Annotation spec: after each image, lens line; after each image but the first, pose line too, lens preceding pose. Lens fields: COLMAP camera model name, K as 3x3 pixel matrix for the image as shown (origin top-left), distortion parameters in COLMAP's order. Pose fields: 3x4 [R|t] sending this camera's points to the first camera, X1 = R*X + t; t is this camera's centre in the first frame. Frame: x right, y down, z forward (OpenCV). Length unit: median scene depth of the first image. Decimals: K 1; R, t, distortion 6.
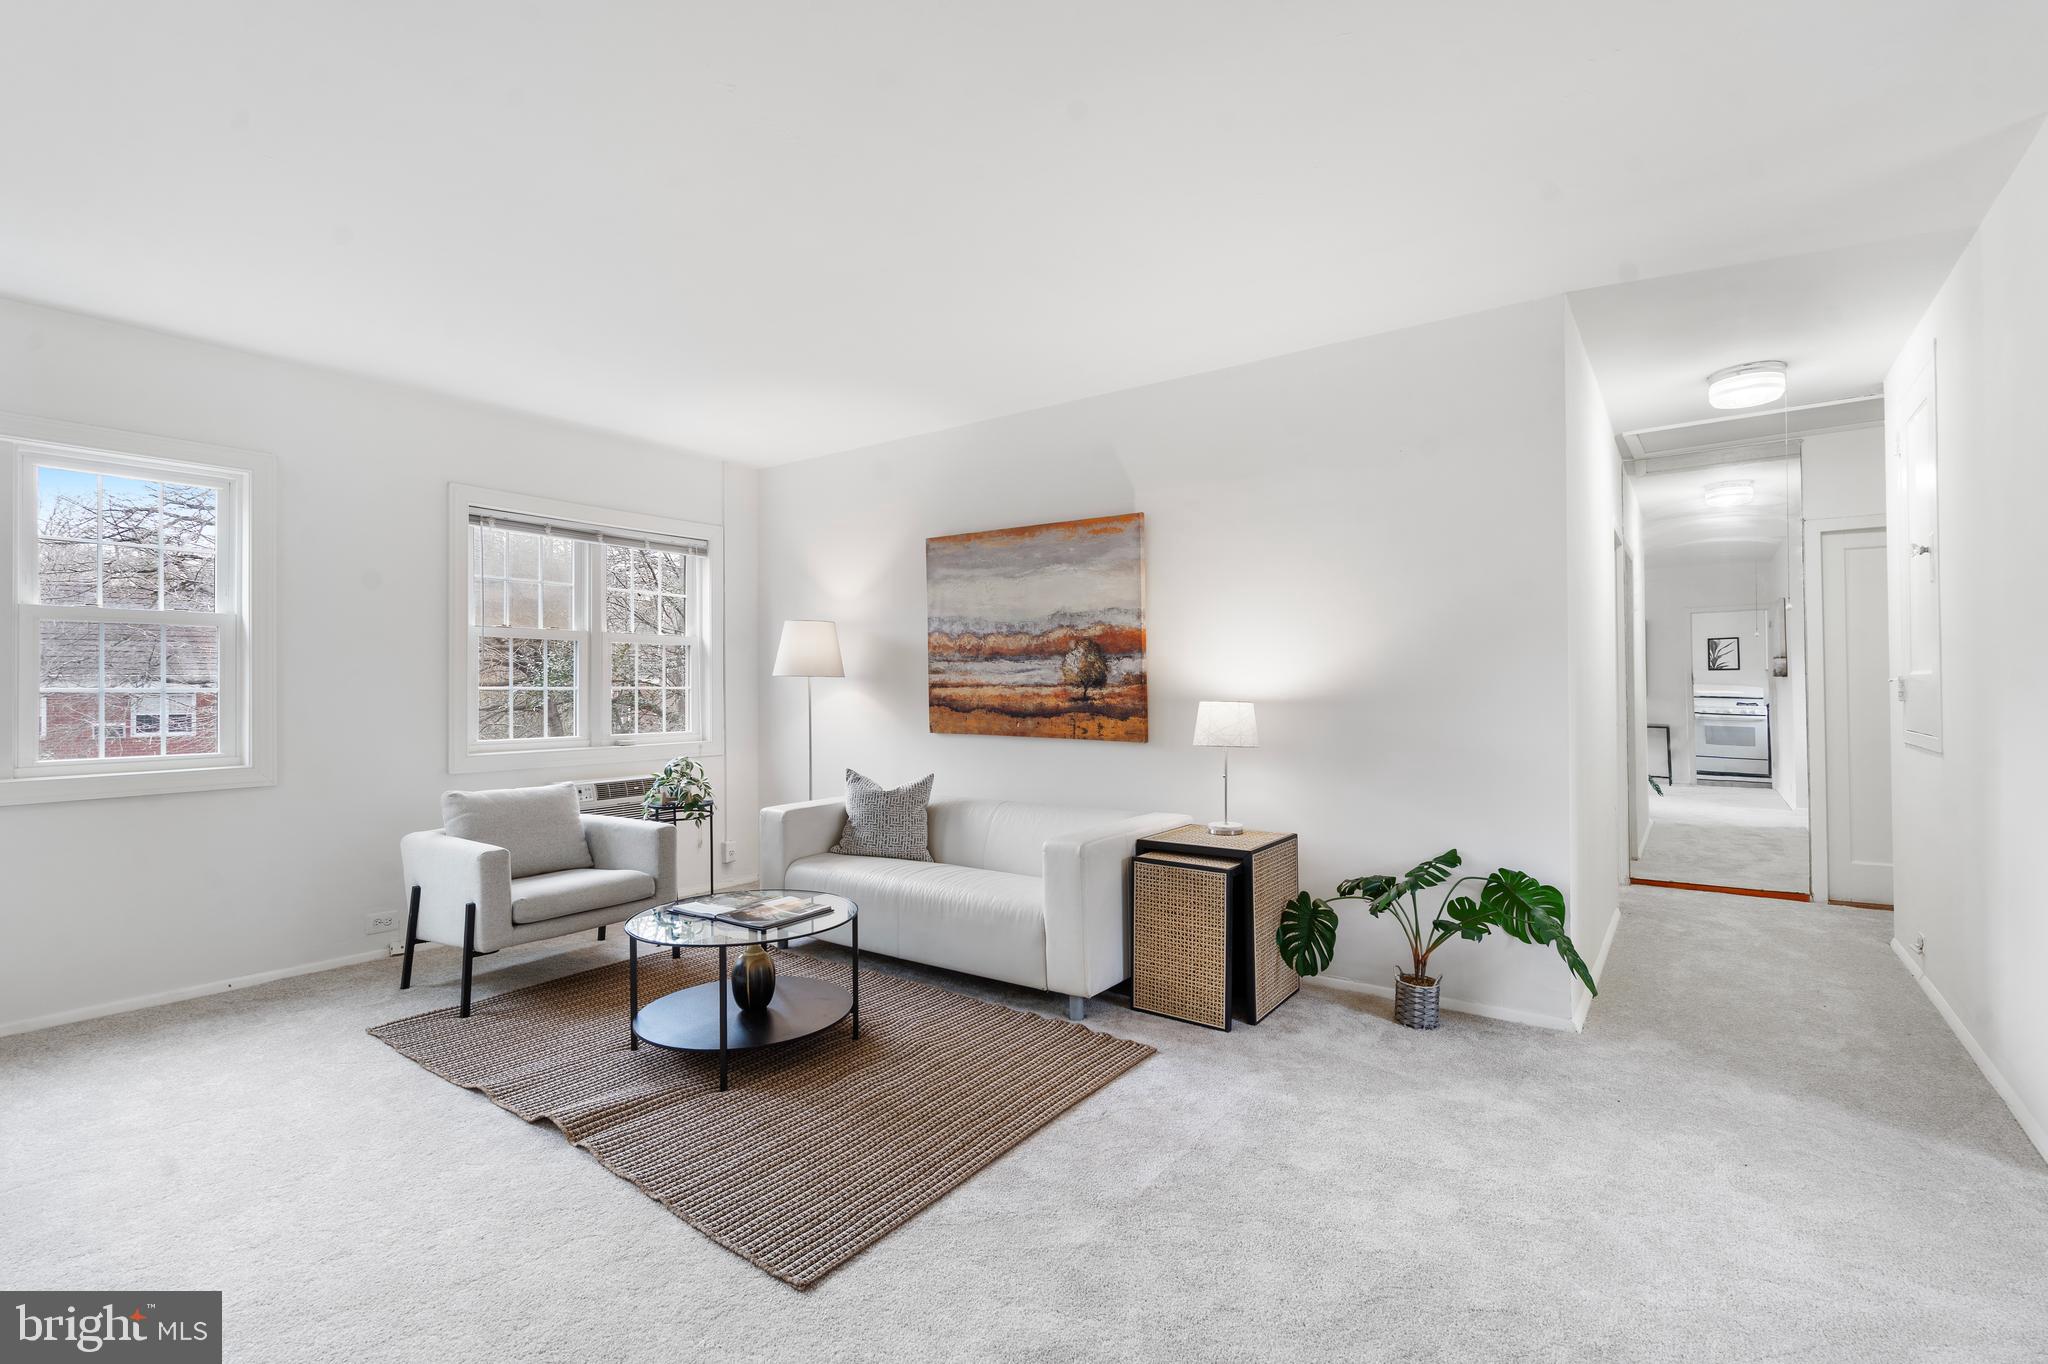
lens RADIAL K [[897.5, 0, 1014.5], [0, 897.5, 685.2], [0, 0, 1]] dist [-0.000063, -0.000071]
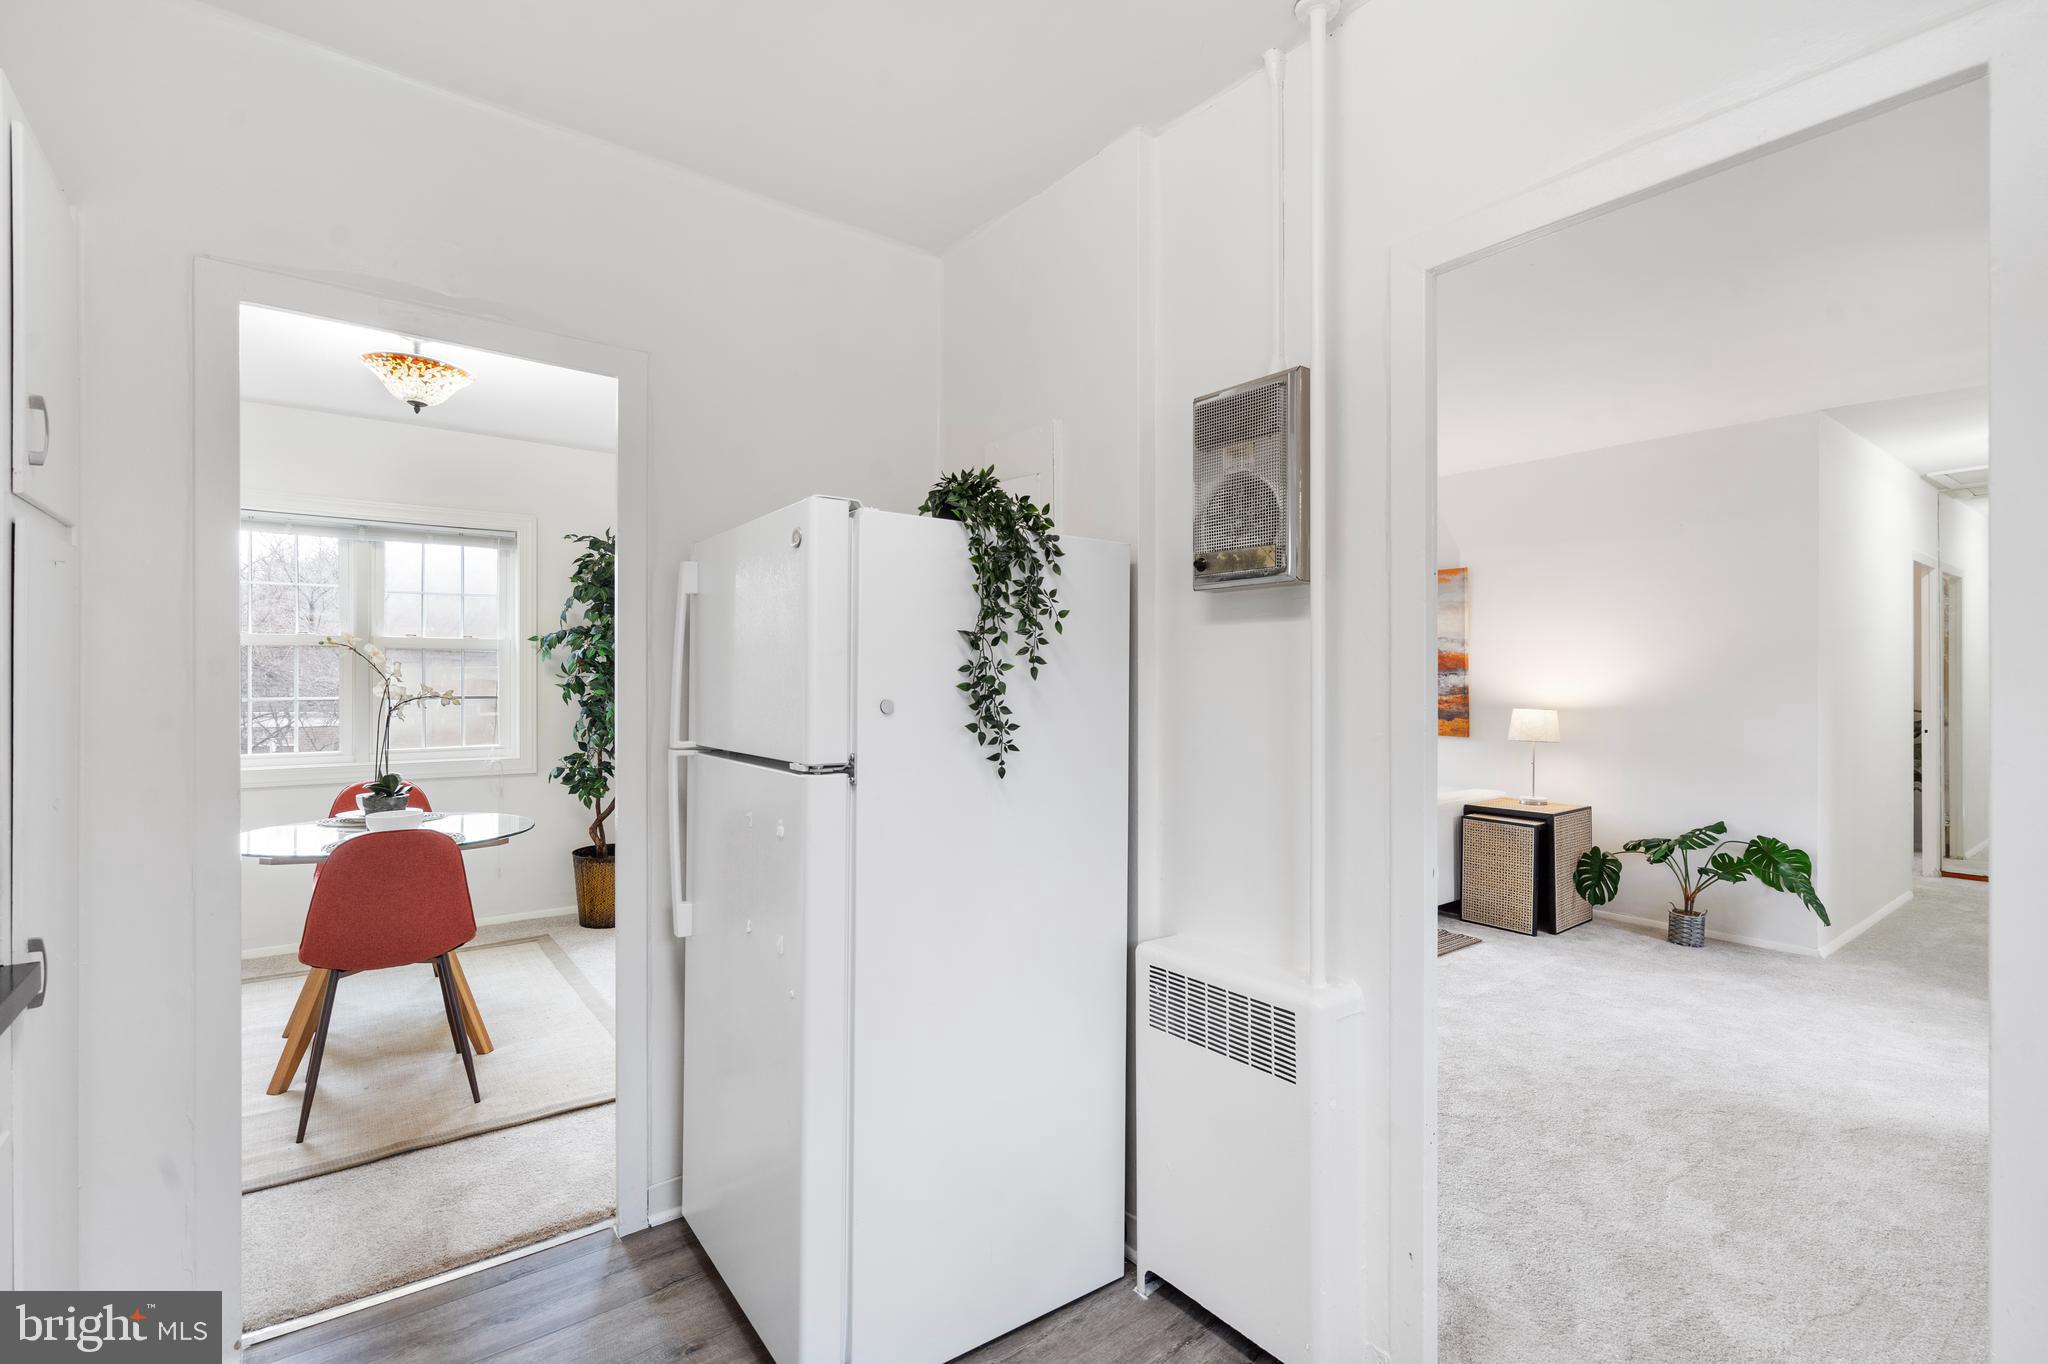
lens RADIAL K [[897.5, 0, 1029.0], [0, 897.5, 682.4], [0, 0, 1]] dist [-0.000063, -0.000071]
pose [[0.962147, 0.007039, -0.272439, -0.152104], [-0.004733, 0.999947, 0.009118, -0.035248], [0.272489, -0.007483, 0.962130, -0.600997]]
